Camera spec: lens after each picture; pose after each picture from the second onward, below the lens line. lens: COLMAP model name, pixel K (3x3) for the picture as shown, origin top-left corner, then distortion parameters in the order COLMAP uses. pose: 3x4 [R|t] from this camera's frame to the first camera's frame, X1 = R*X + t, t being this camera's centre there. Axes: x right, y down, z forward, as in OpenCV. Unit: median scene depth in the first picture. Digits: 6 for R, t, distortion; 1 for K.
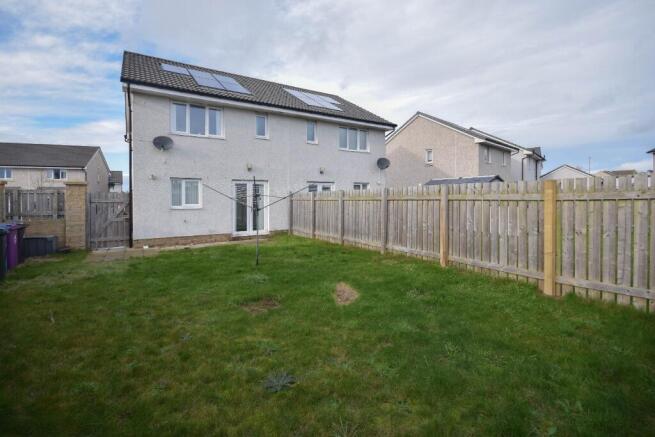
lens RADIAL K [[290.5, 0, 335.9], [0, 290.5, 202.1], [0, 0, 1]] dist [-0.004288, -0.004986]
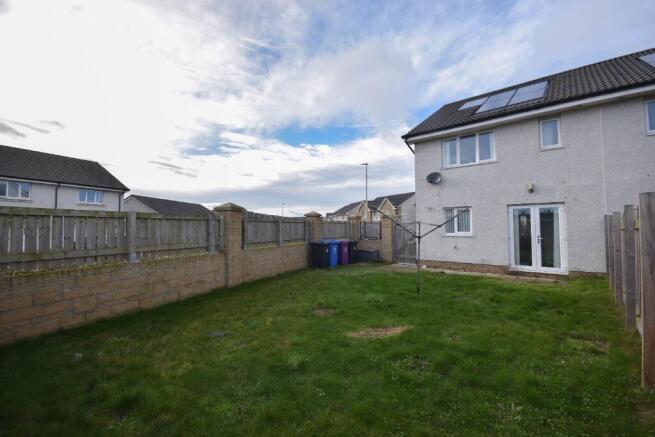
lens RADIAL K [[290.5, 0, 328.1], [0, 290.5, 217.7], [0, 0, 1]] dist [-0.004288, -0.004986]
pose [[0.277771, -0.029407, -0.960197, 0.357041], [-0.011251, 0.999363, -0.033861, -0.002597], [0.960581, 0.020209, 0.277263, 0.245947]]
